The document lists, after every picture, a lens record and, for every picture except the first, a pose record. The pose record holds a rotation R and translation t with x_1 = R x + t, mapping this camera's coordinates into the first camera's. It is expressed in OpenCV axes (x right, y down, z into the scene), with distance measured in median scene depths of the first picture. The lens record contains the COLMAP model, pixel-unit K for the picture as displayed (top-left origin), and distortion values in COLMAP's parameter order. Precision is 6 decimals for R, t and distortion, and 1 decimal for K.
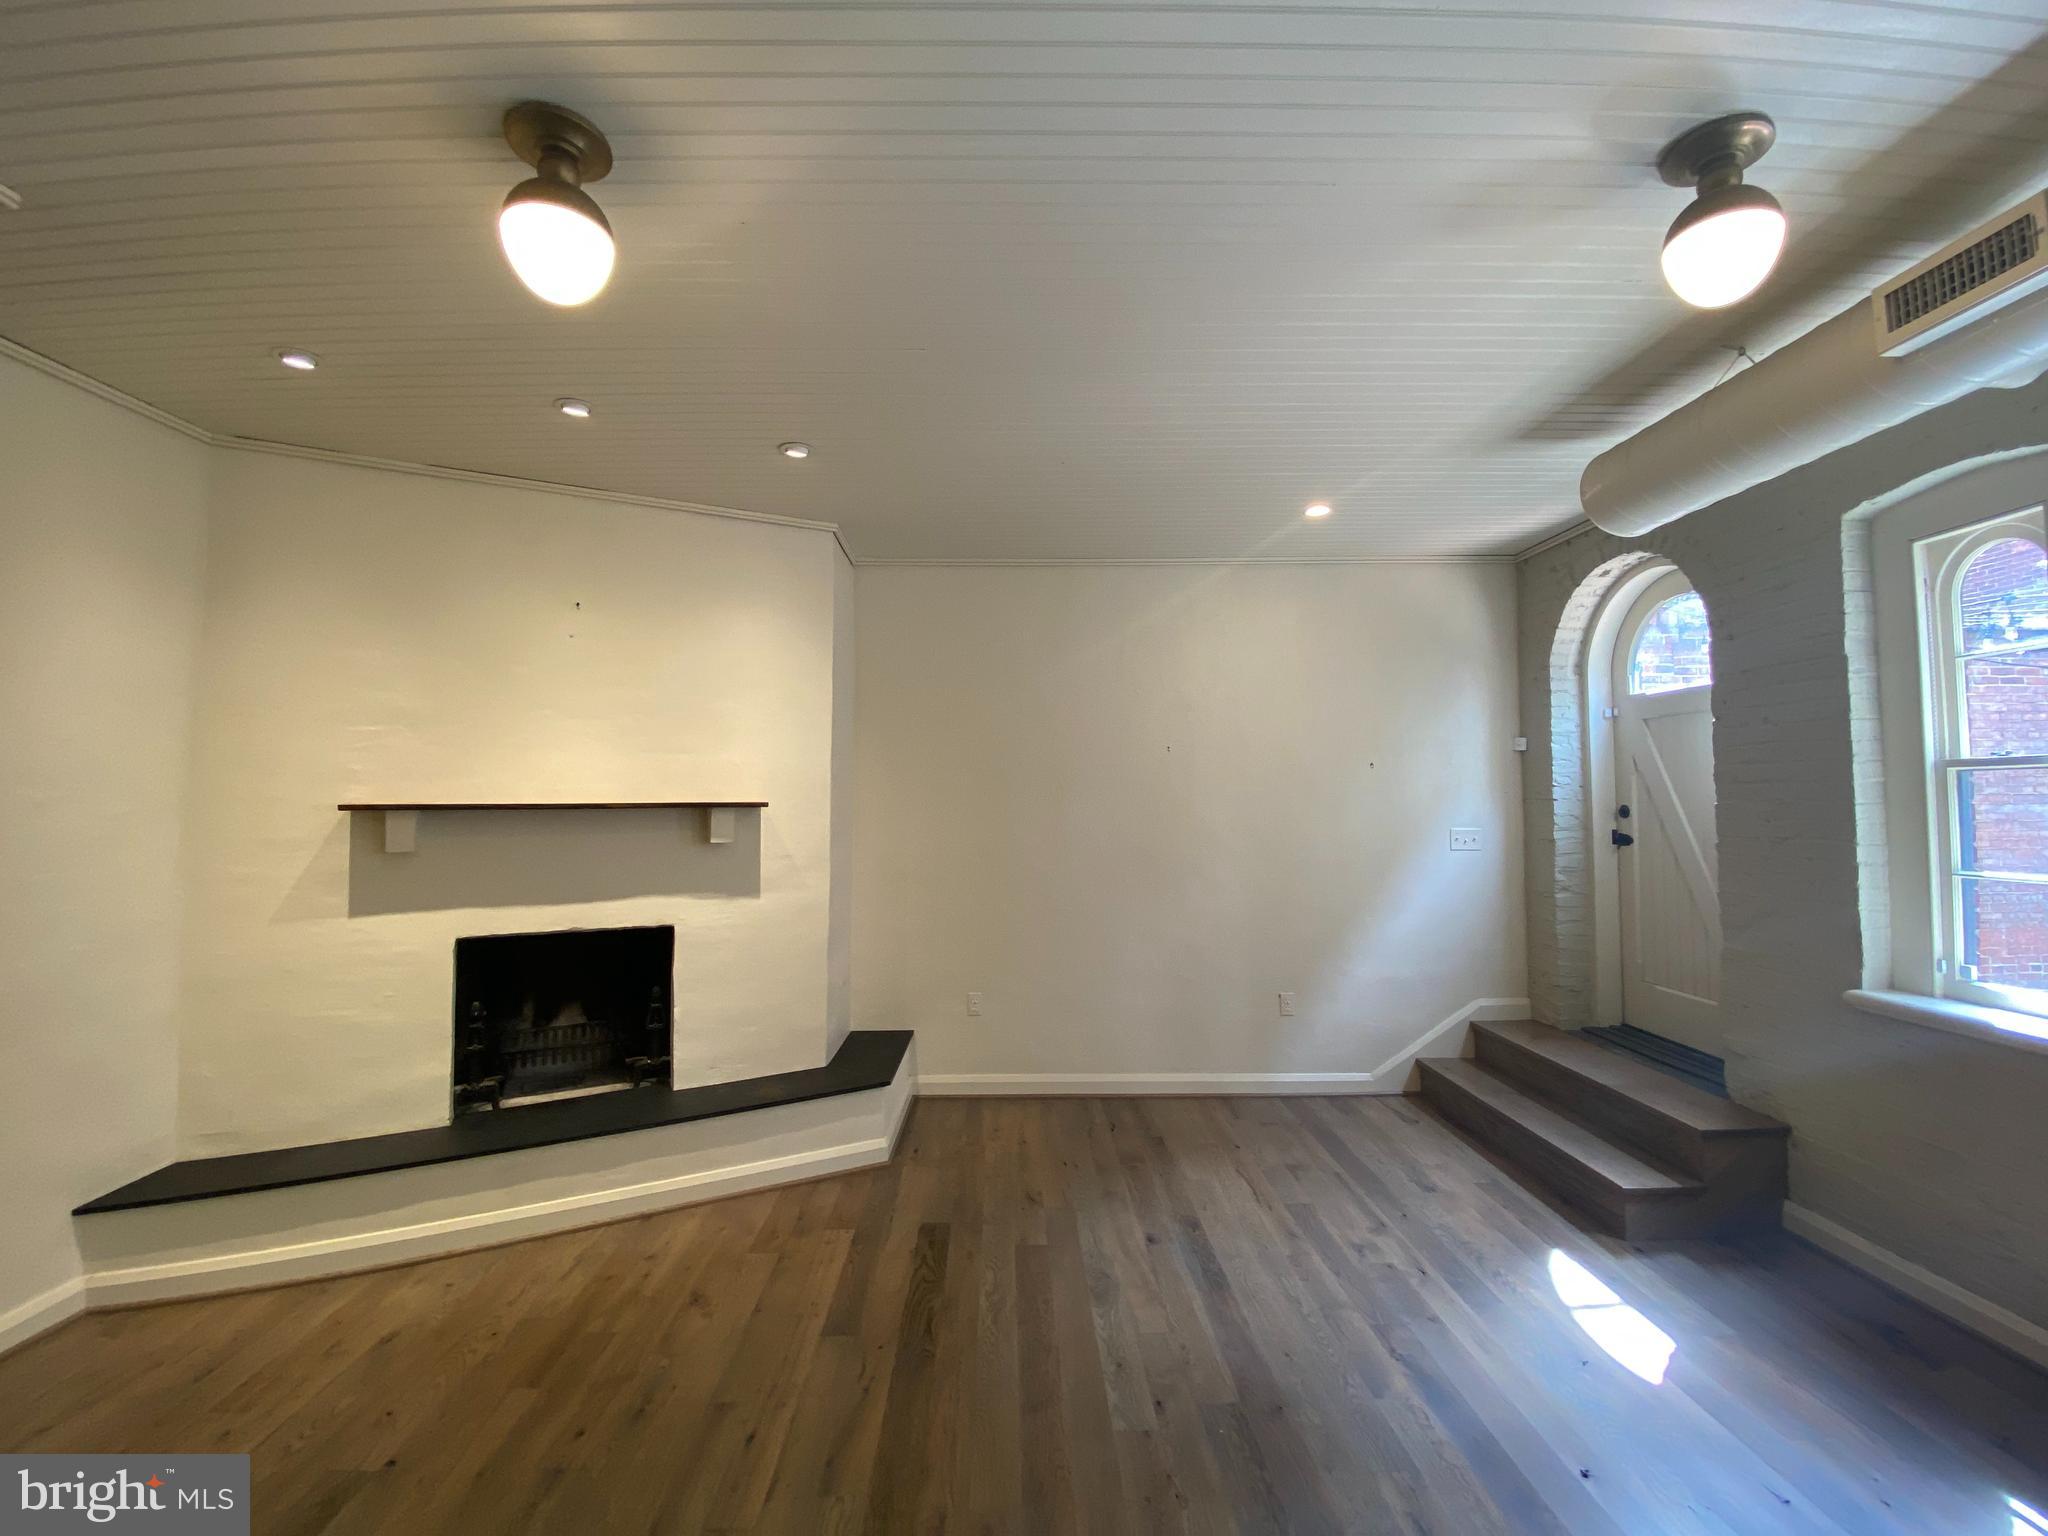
lens RADIAL K [[828.4, 0, 1021.5], [0, 828.4, 770.2], [0, 0, 1]] dist [0.028654, -0.026332]
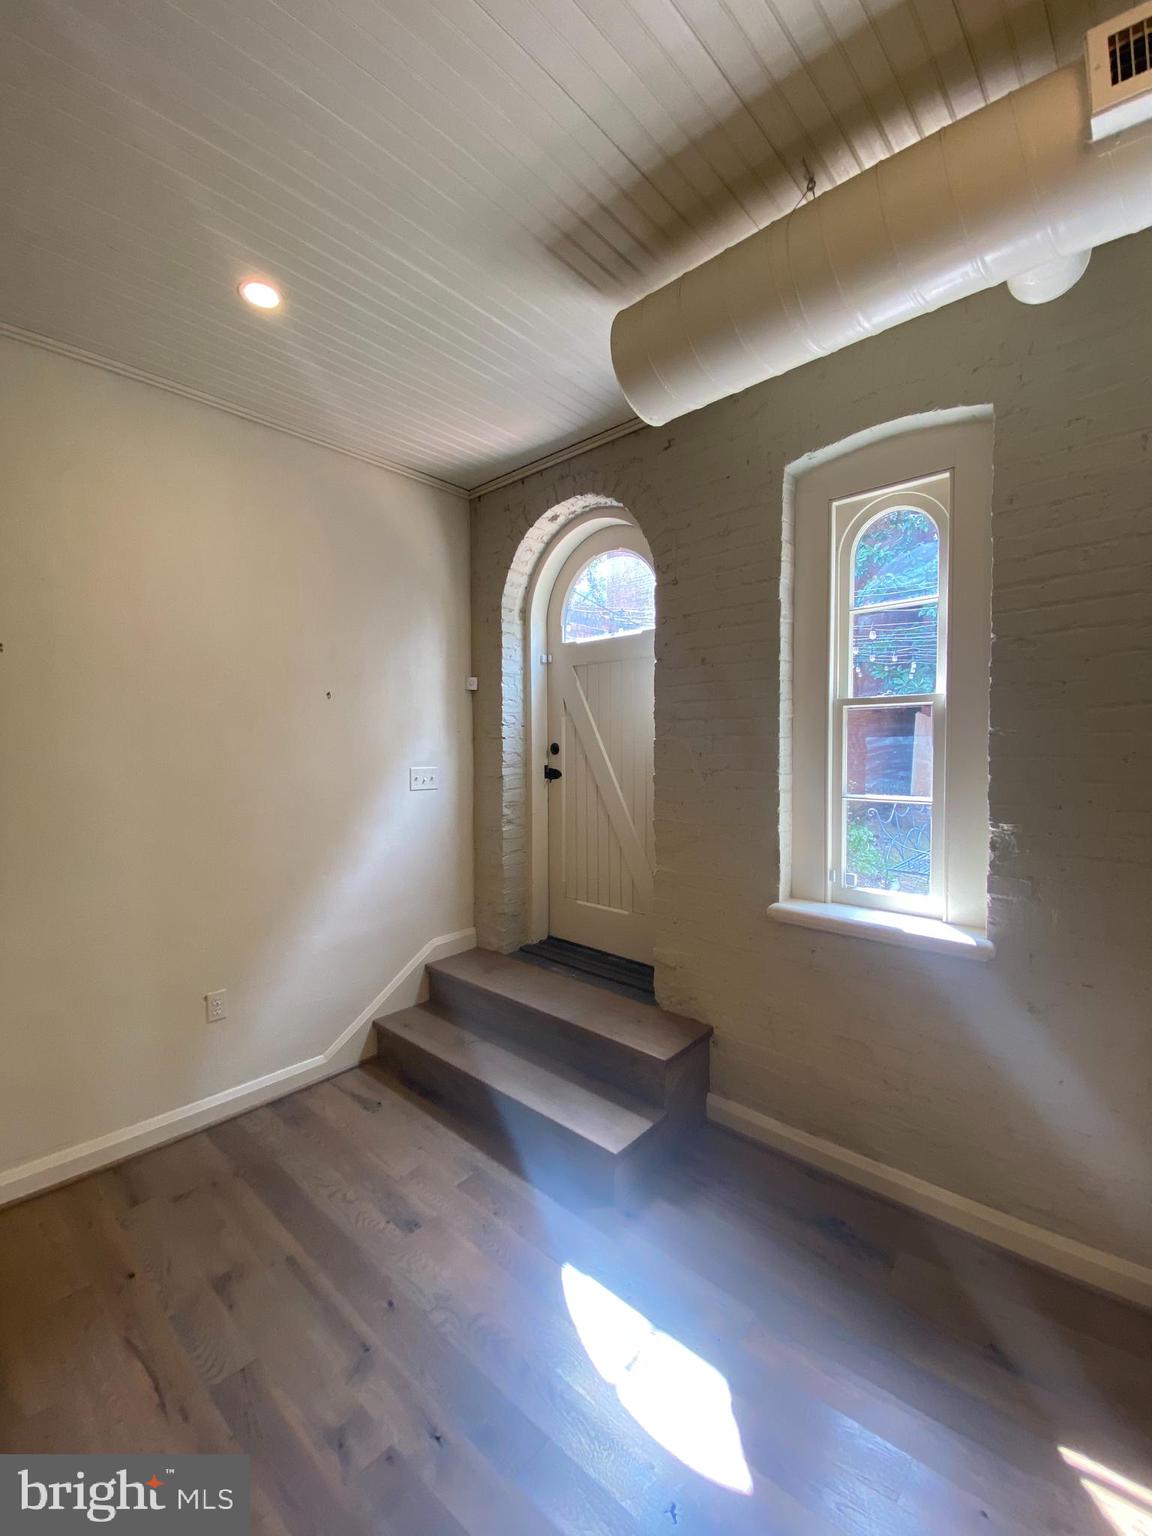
lens RADIAL K [[628.7, 0, 576.0], [0, 628.7, 768.0], [0, 0, 1]] dist [0.079511, -0.040900]
pose [[0.685343, -0.023884, 0.727829, 0.132263], [-0.026350, 0.997994, 0.057562, 0.026302], [-0.727744, -0.058628, 0.683339, 0.409905]]
